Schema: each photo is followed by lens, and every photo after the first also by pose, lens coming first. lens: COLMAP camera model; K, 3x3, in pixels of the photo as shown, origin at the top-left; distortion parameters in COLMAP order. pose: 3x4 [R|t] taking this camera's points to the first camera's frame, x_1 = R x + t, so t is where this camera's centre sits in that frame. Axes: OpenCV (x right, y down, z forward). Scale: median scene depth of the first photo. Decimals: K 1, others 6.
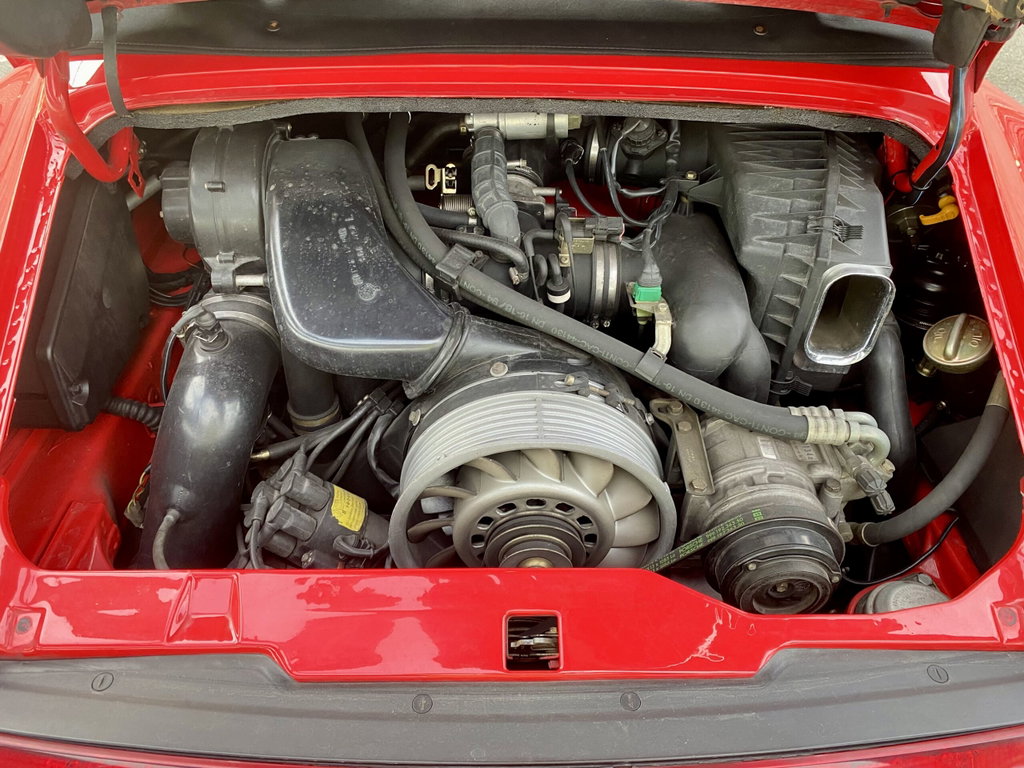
lens RADIAL K [[762.8, 0, 512.0], [0, 762.8, 384.0], [0, 0, 1]] dist [-0.010035, -0.007705]
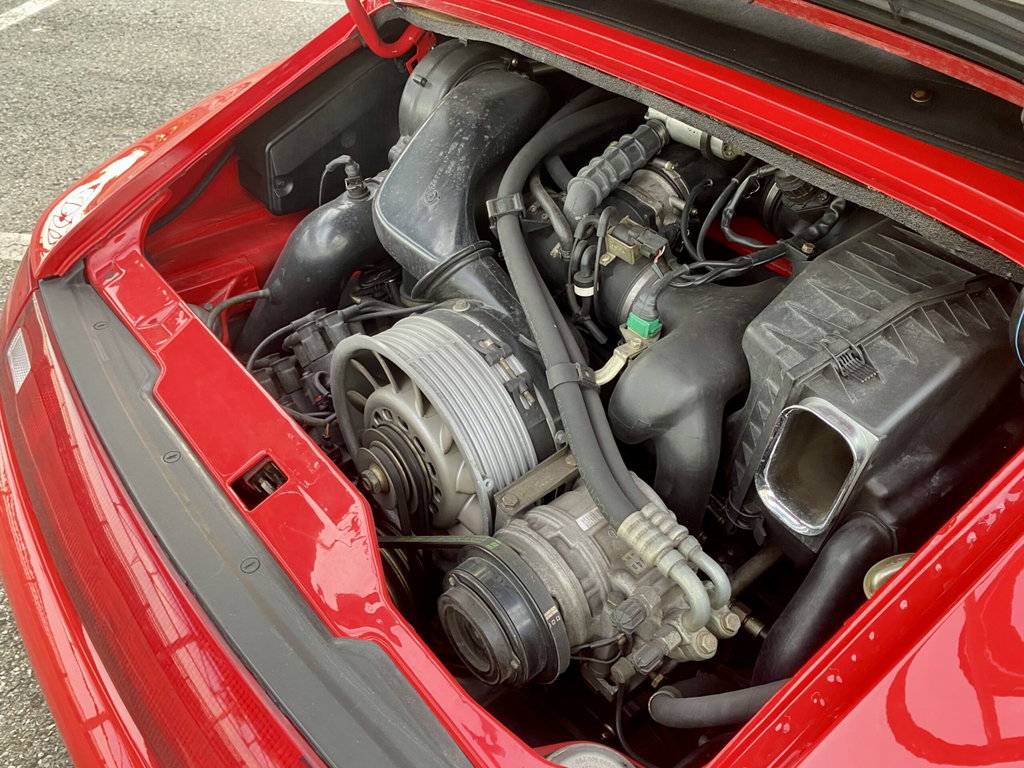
lens RADIAL K [[762.9, 0, 512.0], [0, 762.9, 384.0], [0, 0, 1]] dist [0.000783, -0.001385]
pose [[0.643665, 0.511404, -0.569352, 0.649514], [-0.526480, 0.835834, 0.155567, -0.123237], [0.555441, 0.199619, 0.807241, 0.201920]]
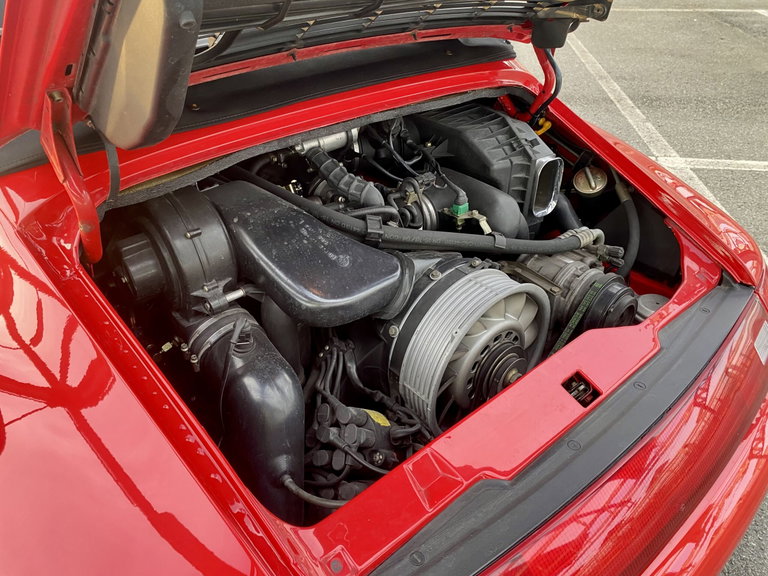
lens RADIAL K [[579.2, 0, 381.9], [0, 579.2, 281.0], [0, 0, 1]] dist [0.037400, -0.036494]
pose [[0.767410, -0.366441, 0.526120, -0.695578], [0.433441, 0.901170, -0.004564, -0.048566], [-0.472452, 0.231544, 0.850398, 0.047092]]
